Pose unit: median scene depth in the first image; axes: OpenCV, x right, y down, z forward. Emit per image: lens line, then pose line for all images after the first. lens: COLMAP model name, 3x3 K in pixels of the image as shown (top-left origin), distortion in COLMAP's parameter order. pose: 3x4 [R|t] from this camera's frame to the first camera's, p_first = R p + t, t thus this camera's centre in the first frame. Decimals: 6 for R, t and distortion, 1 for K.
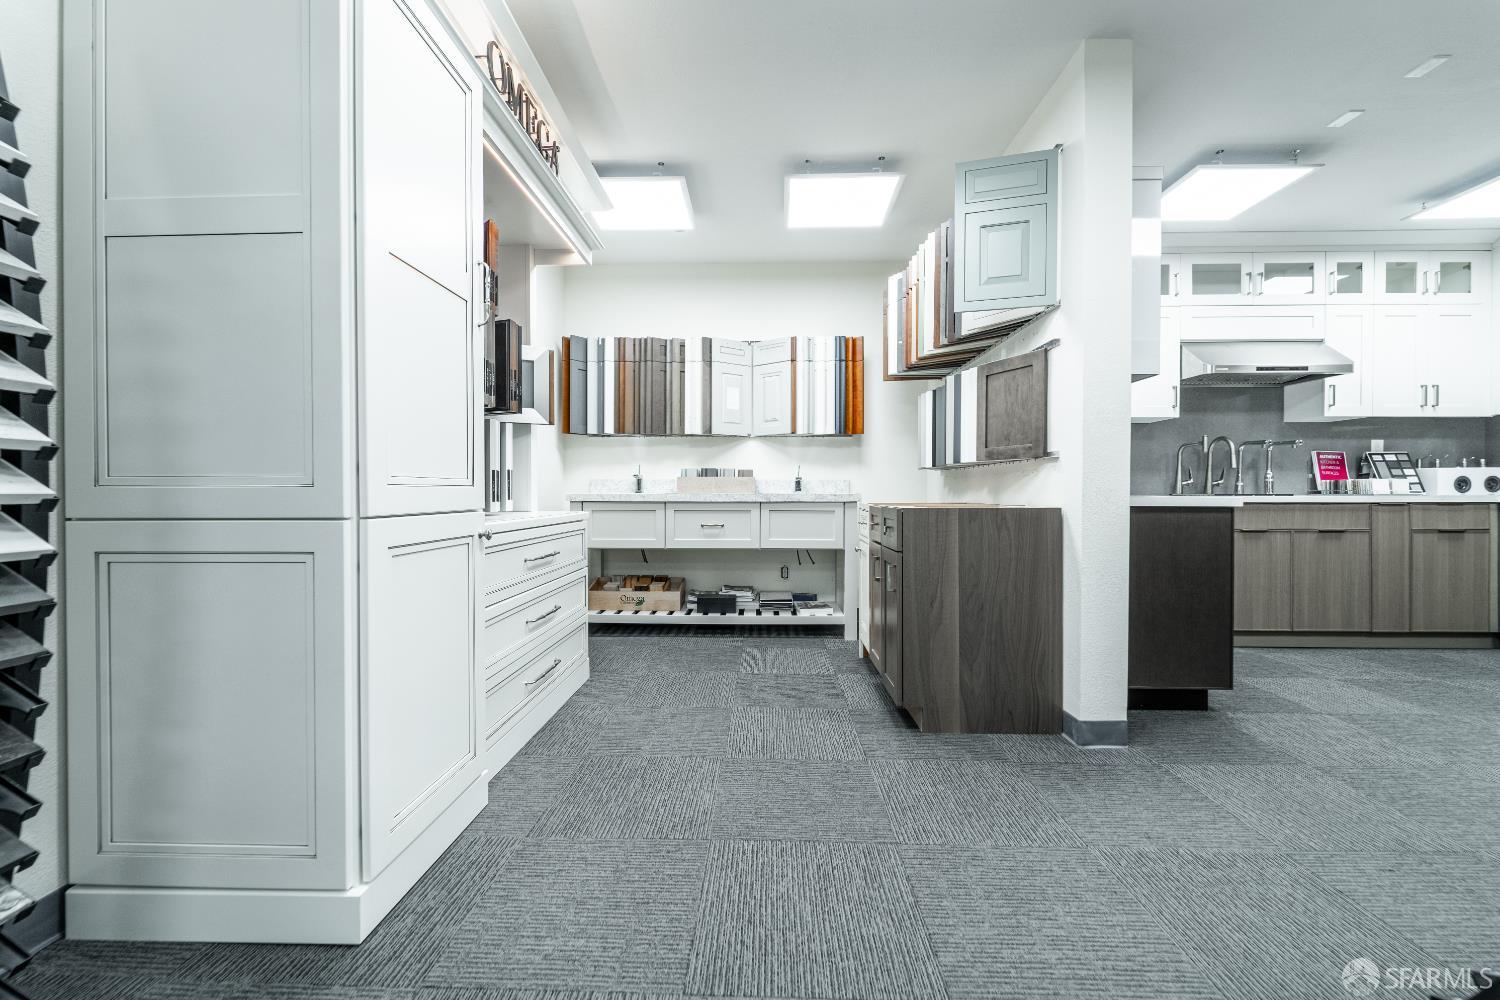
lens RADIAL K [[603.7, 0, 747.6], [0, 603.7, 495.5], [0, 0, 1]] dist [0.002764, -0.000935]
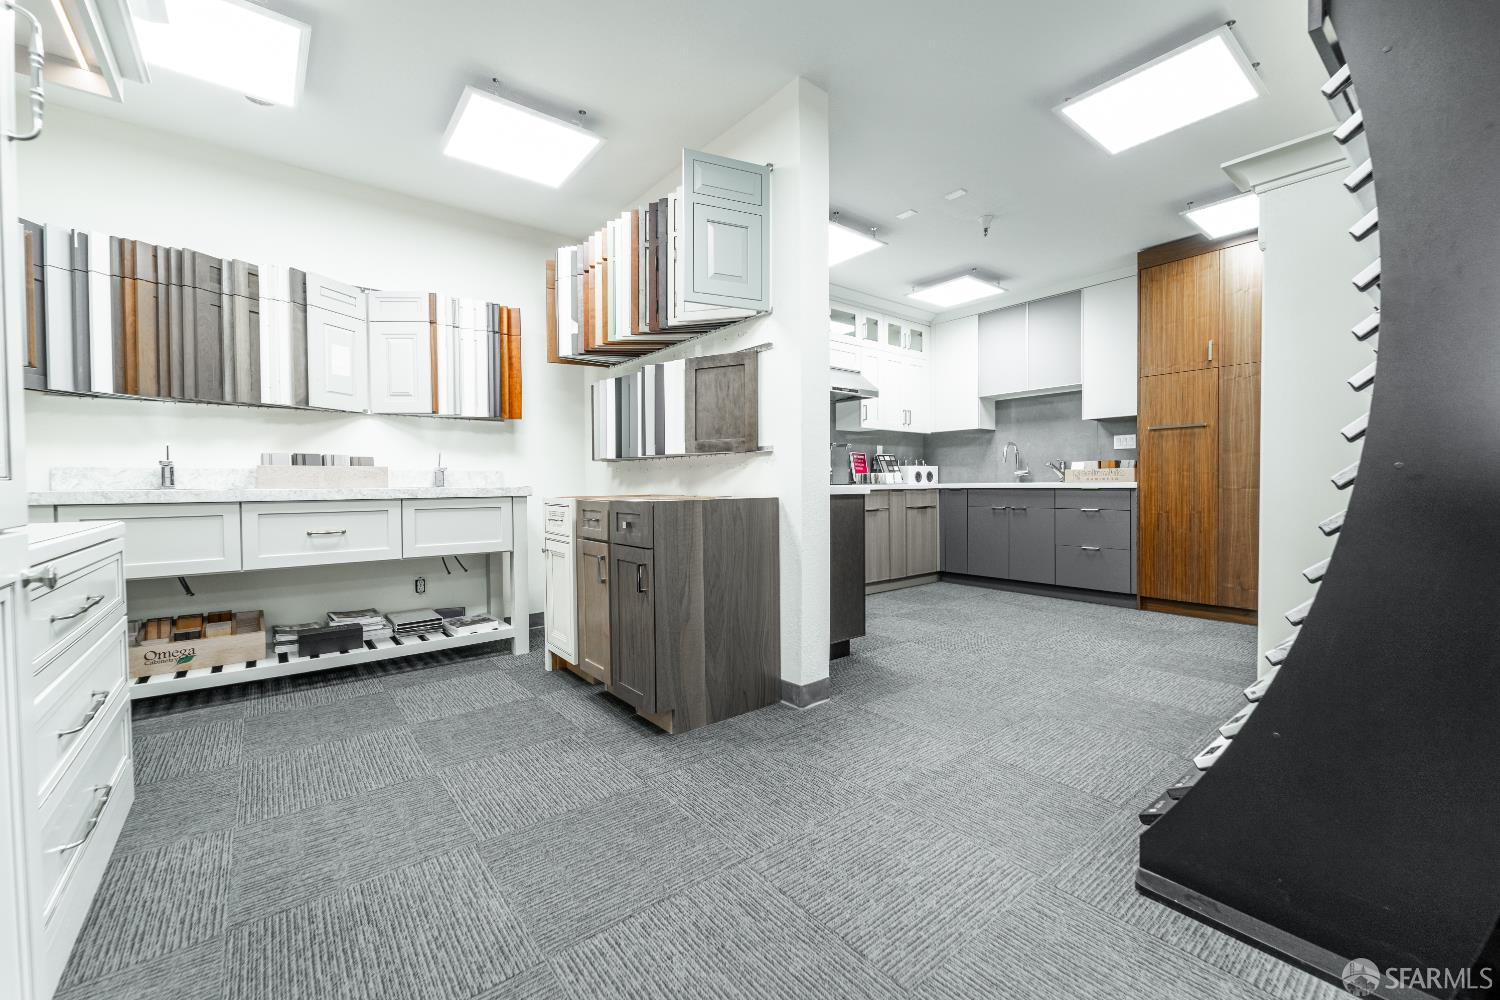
lens RADIAL K [[603.7, 0, 747.6], [0, 603.7, 495.5], [0, 0, 1]] dist [0.002764, -0.000935]
pose [[0.760924, -0.019423, 0.648550, -0.144987], [0.011435, 0.999798, 0.016526, -0.001221], [-0.648741, -0.005159, 0.760992, 0.121744]]
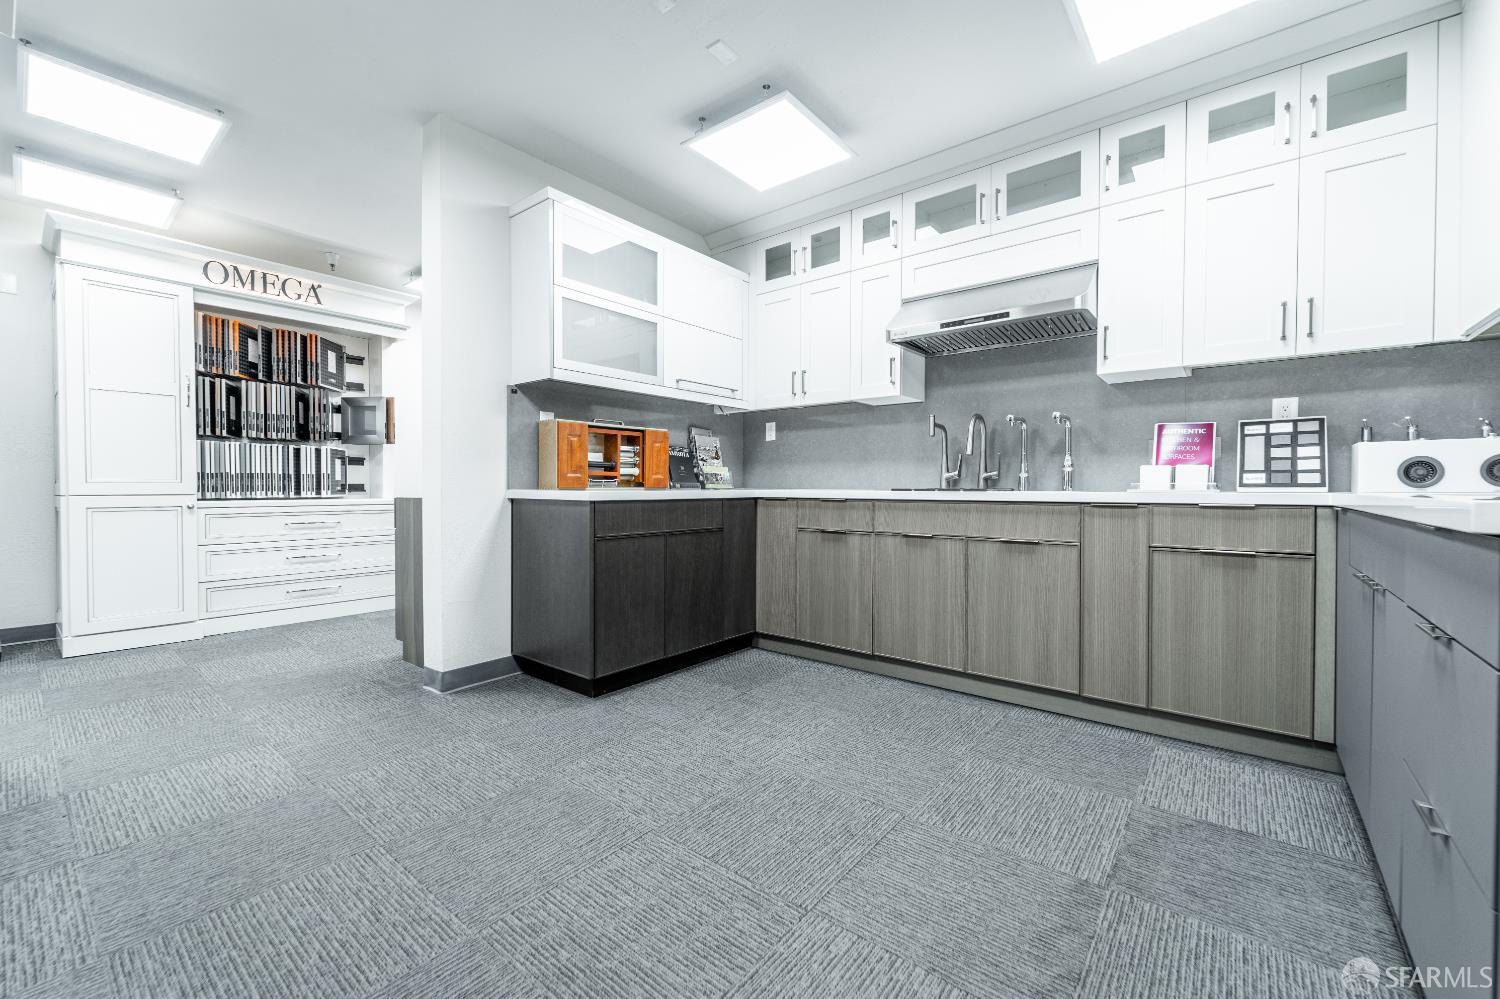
lens RADIAL K [[603.7, 0, 747.6], [0, 603.7, 495.0], [0, 0, 1]] dist [0.002764, -0.000935]
pose [[0.795054, 0.010124, -0.606454, 1.080404], [-0.002987, 0.999914, 0.012776, -0.003756], [0.606532, -0.008346, 0.795016, 0.230714]]
